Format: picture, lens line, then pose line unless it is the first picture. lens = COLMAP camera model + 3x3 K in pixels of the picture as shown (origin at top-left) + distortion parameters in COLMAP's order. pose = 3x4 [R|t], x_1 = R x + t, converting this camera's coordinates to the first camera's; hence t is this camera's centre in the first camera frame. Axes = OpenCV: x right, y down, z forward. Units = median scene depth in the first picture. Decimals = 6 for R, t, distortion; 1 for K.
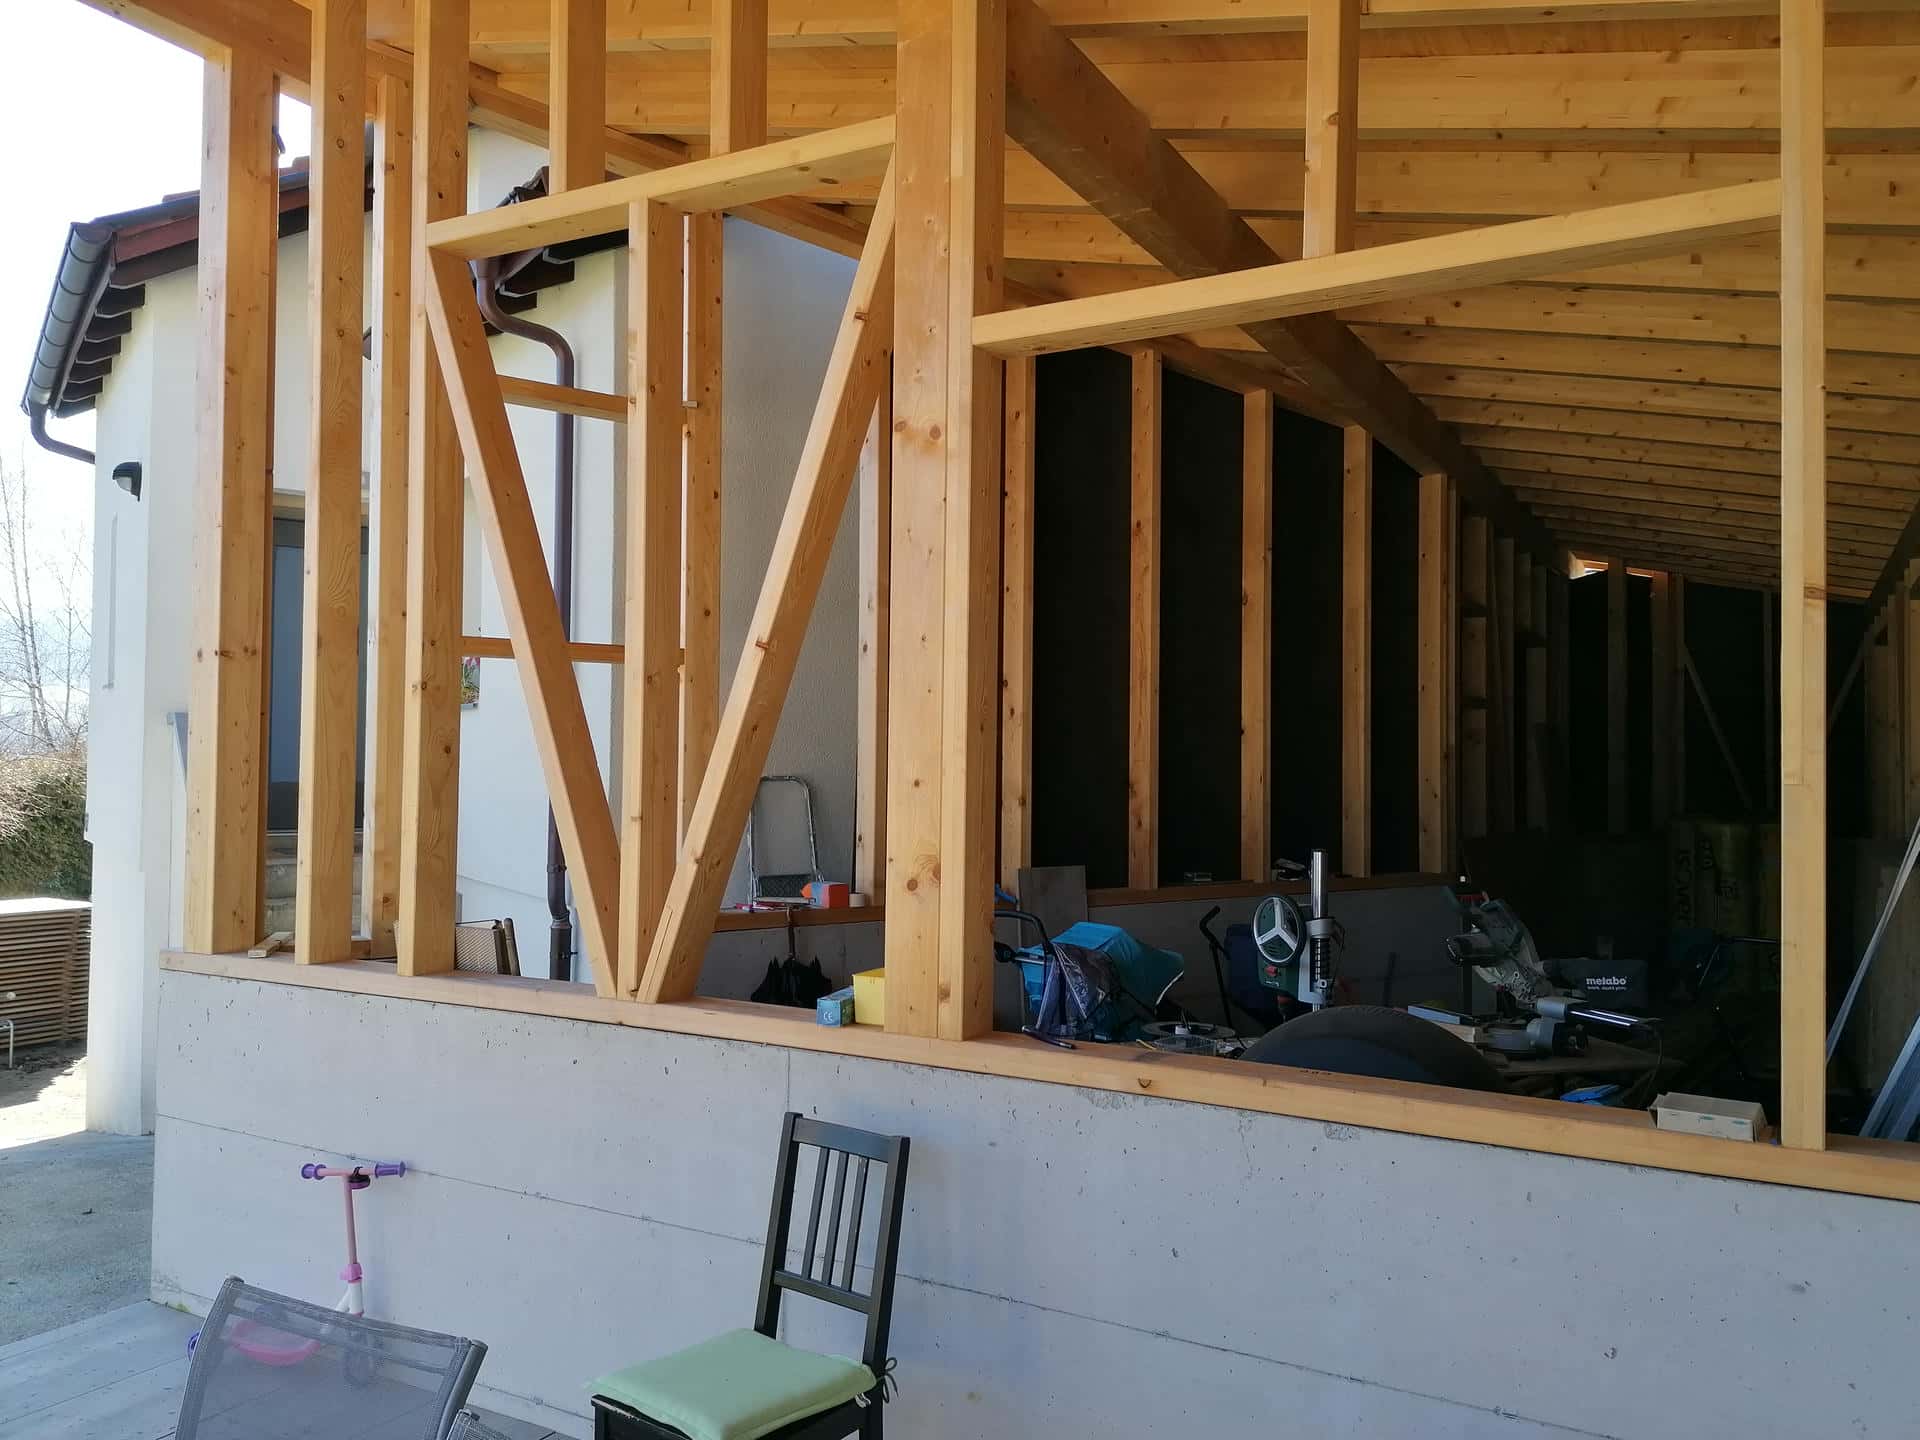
lens RADIAL K [[1418.0, 0, 955.4], [0, 1418.0, 712.4], [0, 0, 1]] dist [0.077098, -0.087555]
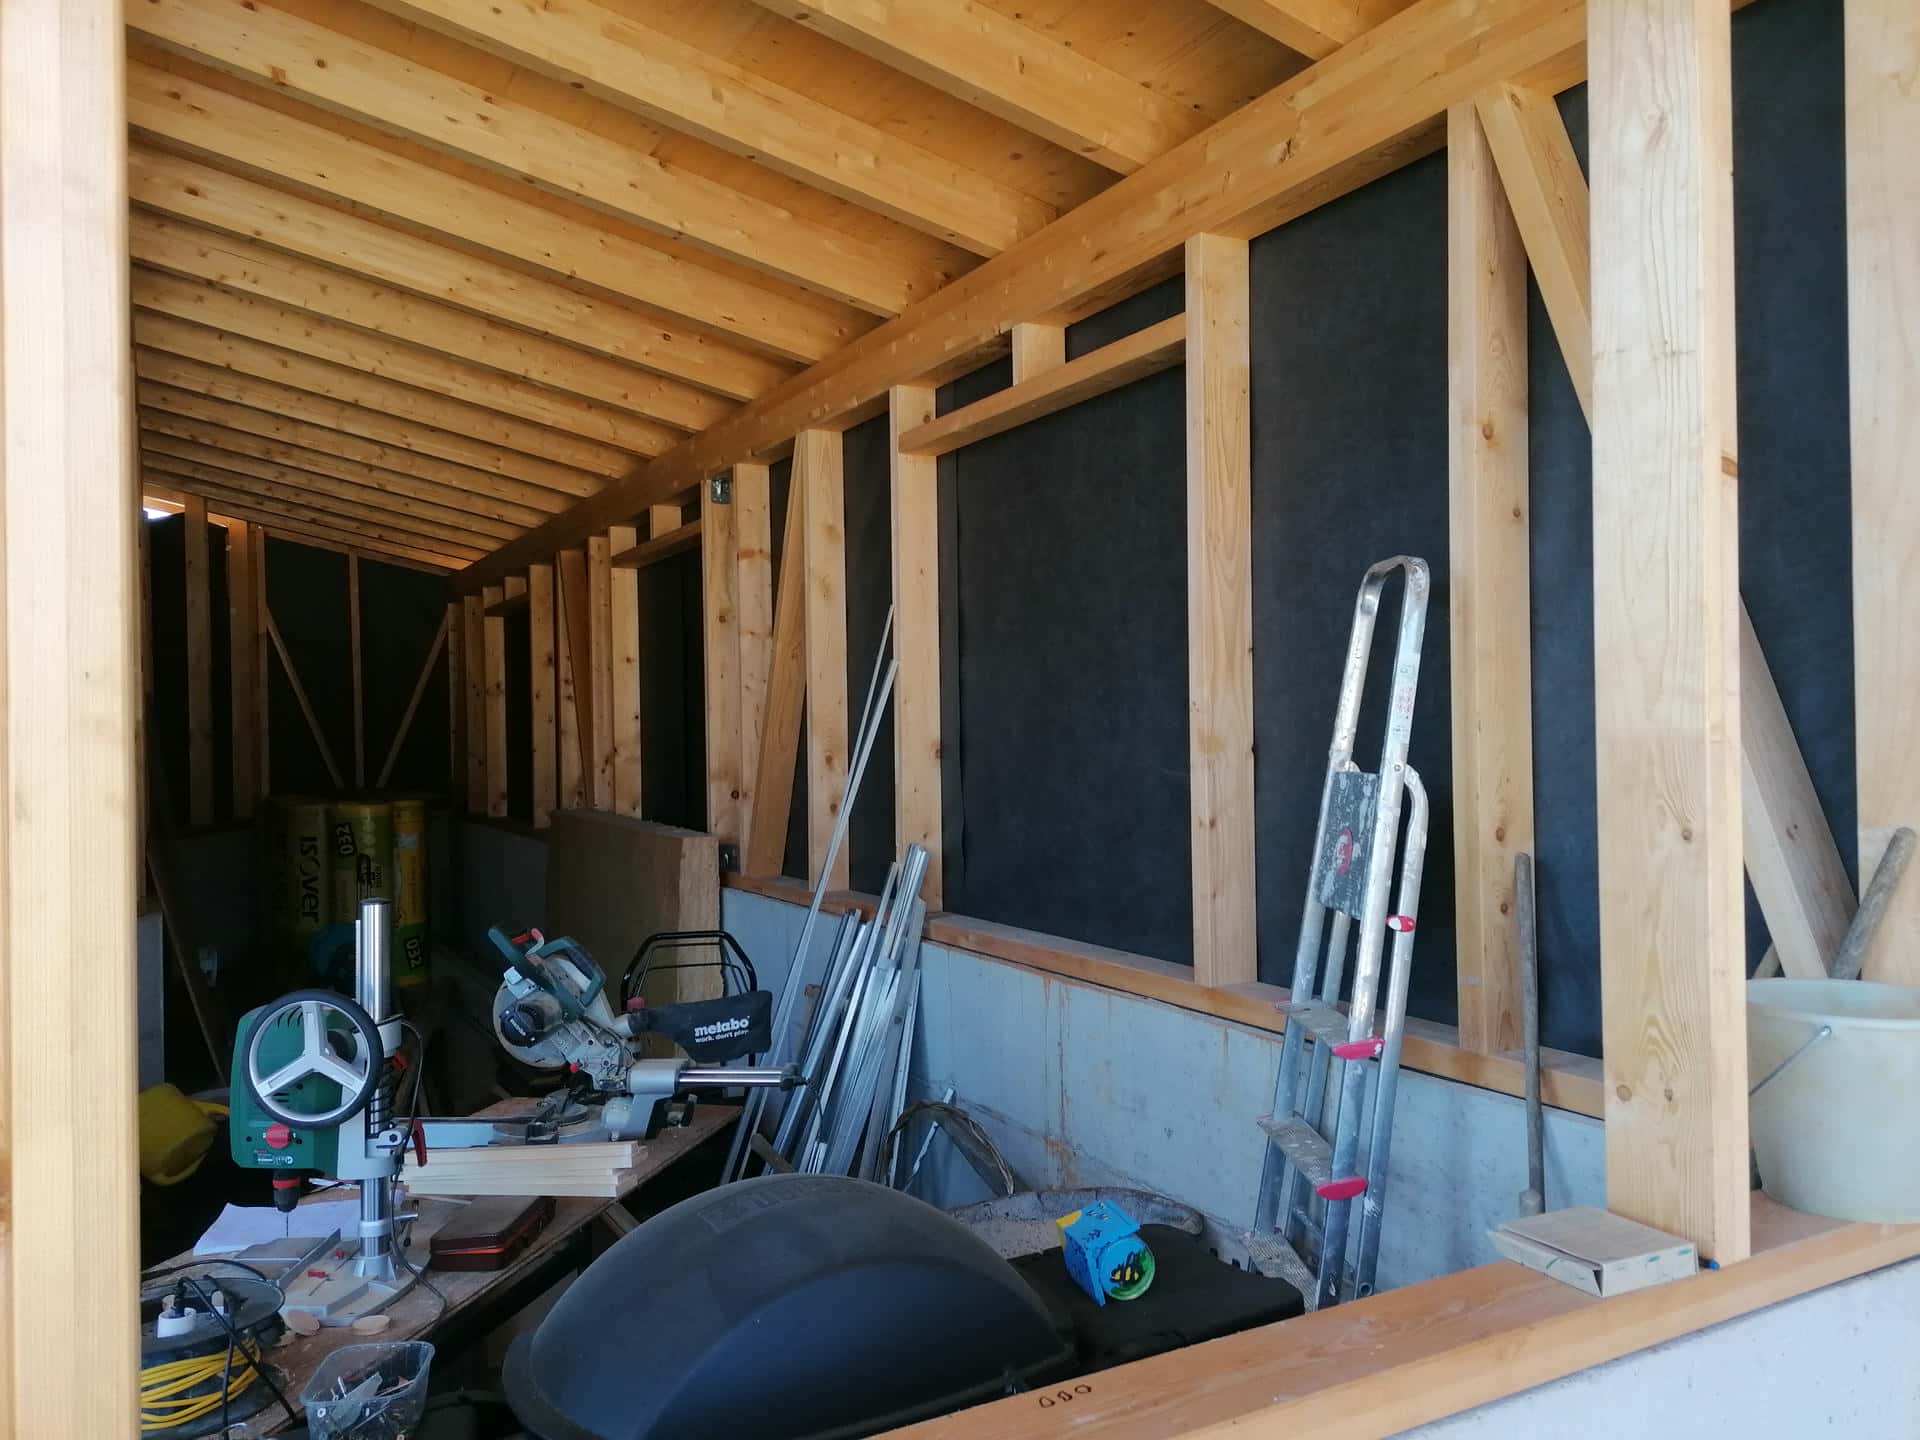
lens RADIAL K [[1418.0, 0, 969.2], [0, 1418.0, 721.3], [0, 0, 1]] dist [0.077098, -0.087555]
pose [[0.513801, -0.017414, 0.857733, -0.044149], [-0.000770, 0.999784, 0.020759, 0.005931], [-0.857909, -0.011327, 0.513676, 0.210381]]
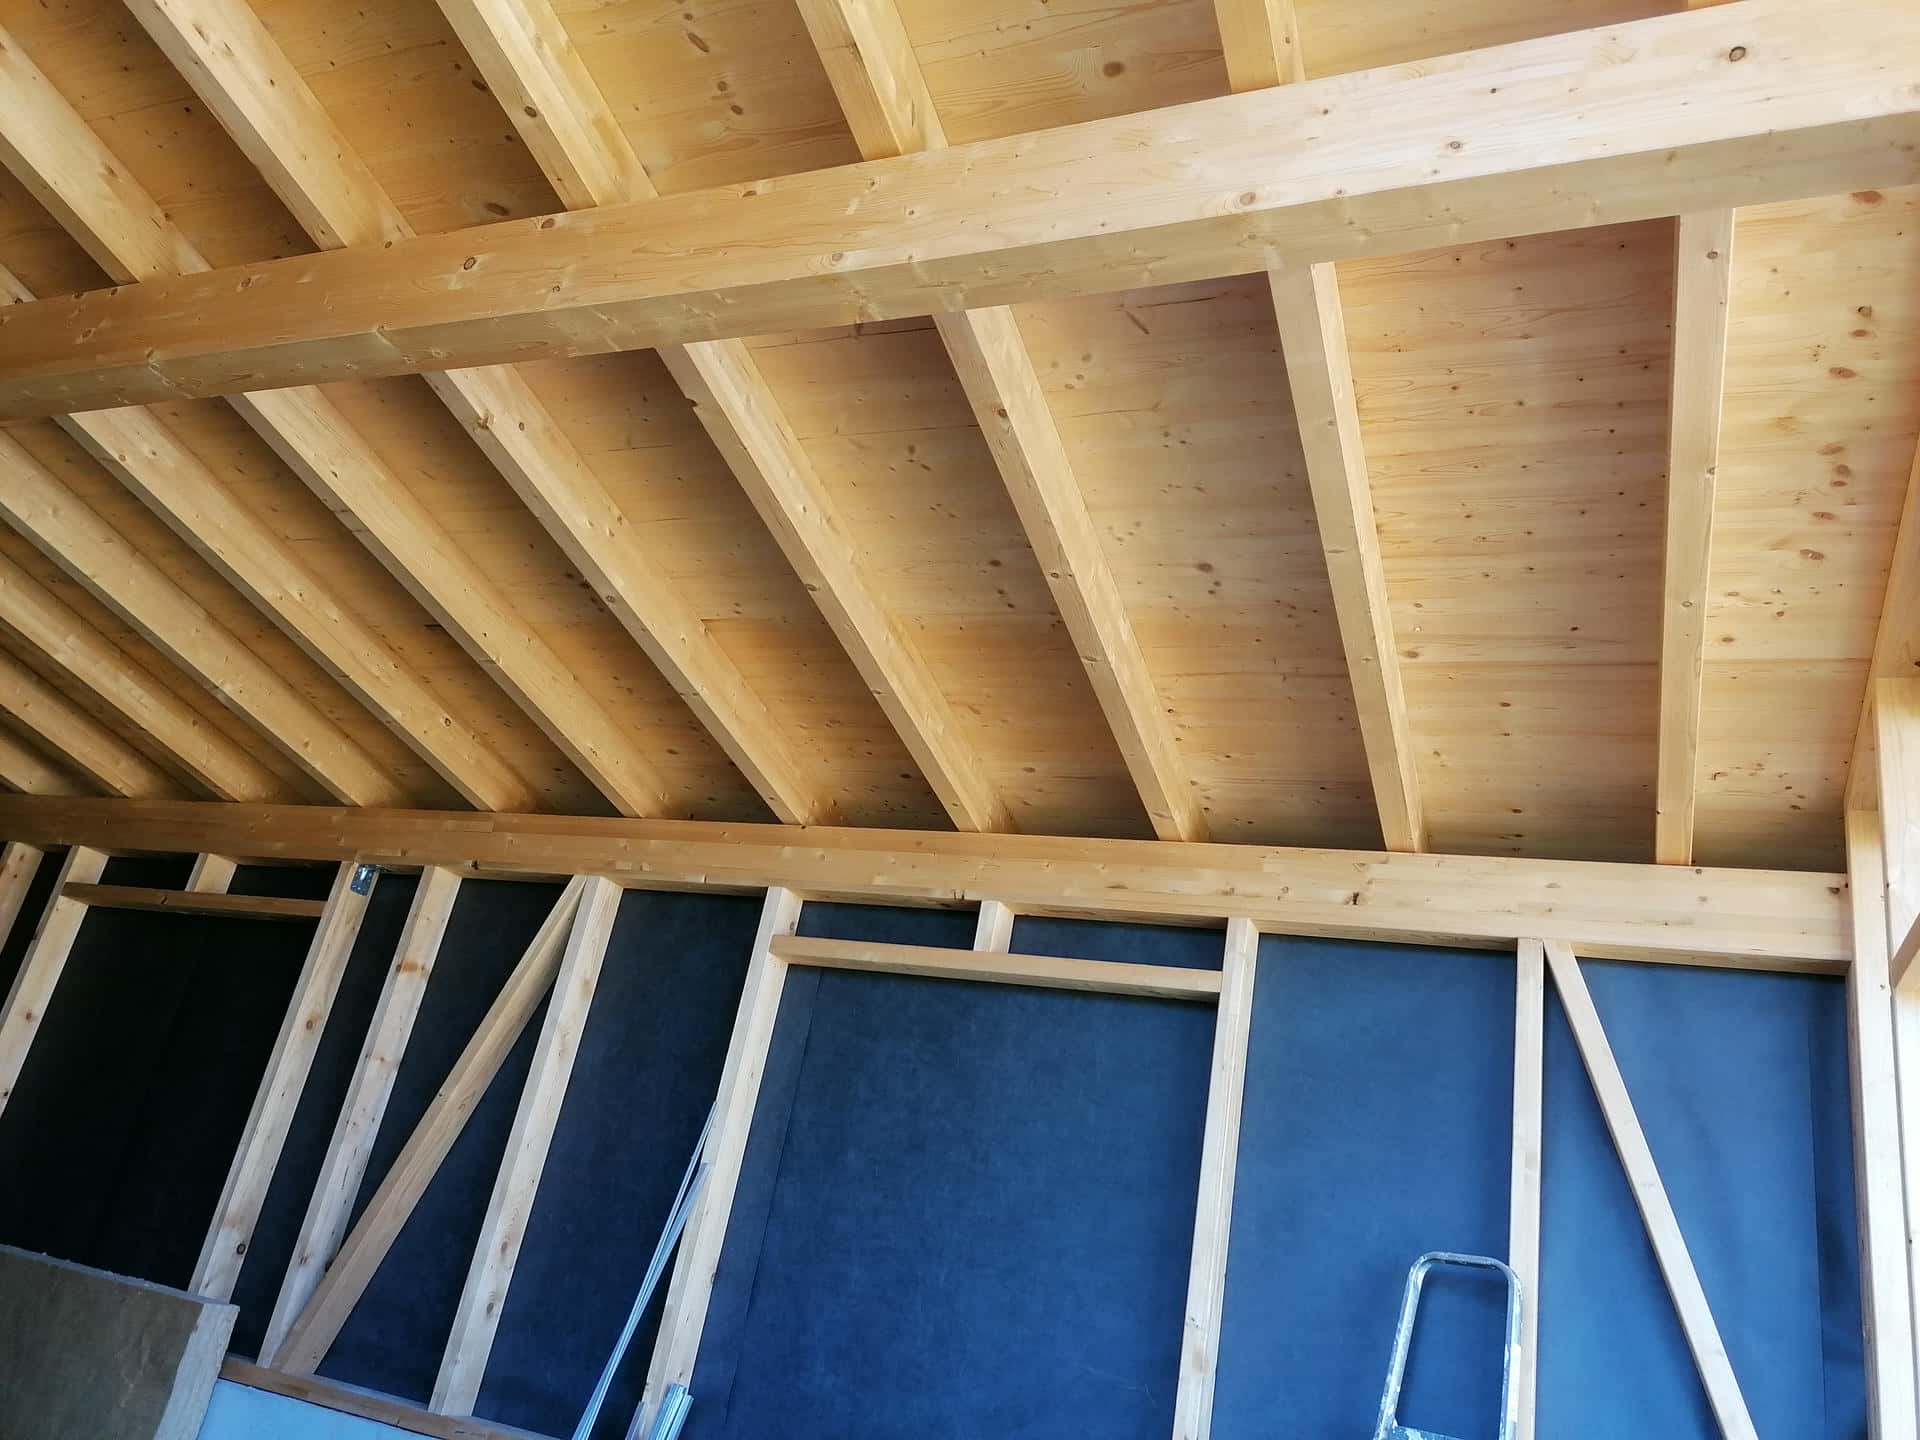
lens RADIAL K [[1418.0, 0, 963.1], [0, 1418.0, 716.3], [0, 0, 1]] dist [0.077098, -0.087555]
pose [[-0.127171, 0.336768, 0.932960, -0.121344], [-0.202080, 0.912072, -0.356774, 0.010462], [-0.971077, -0.233904, -0.047935, 0.440887]]
